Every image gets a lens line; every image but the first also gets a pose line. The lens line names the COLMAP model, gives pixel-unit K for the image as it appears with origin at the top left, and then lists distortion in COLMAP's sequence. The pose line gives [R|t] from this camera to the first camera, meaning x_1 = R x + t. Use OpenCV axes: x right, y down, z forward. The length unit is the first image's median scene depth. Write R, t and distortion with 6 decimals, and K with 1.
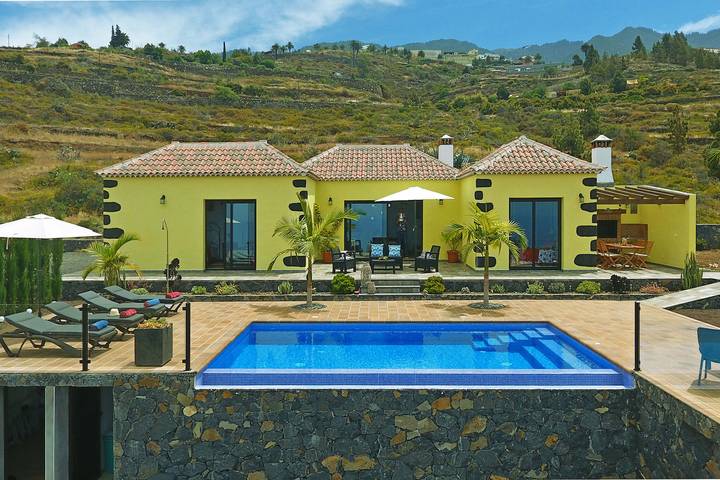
lens RADIAL K [[717.4, 0, 360.0], [0, 717.4, 240.0], [0, 0, 1]] dist [0.007586, 0.015807]
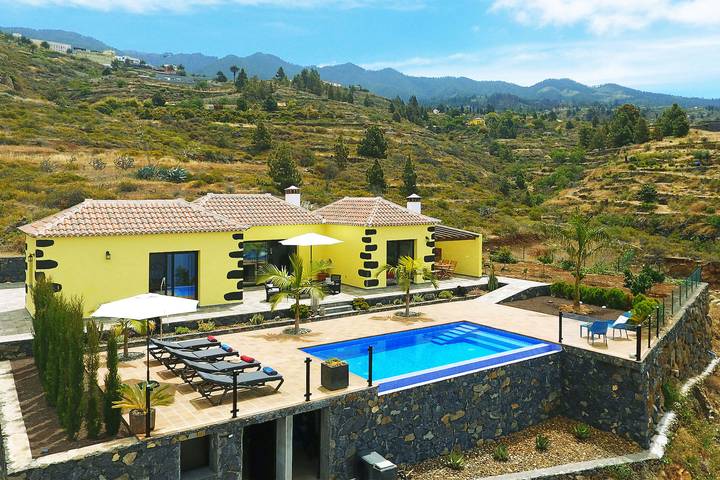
lens RADIAL K [[717.4, 0, 360.0], [0, 717.4, 240.0], [0, 0, 1]] dist [0.007586, 0.015807]
pose [[0.771695, -0.077974, 0.631194, -0.710006], [0.039481, 0.996415, 0.074823, -0.155641], [-0.634766, -0.032820, 0.772007, -0.142500]]
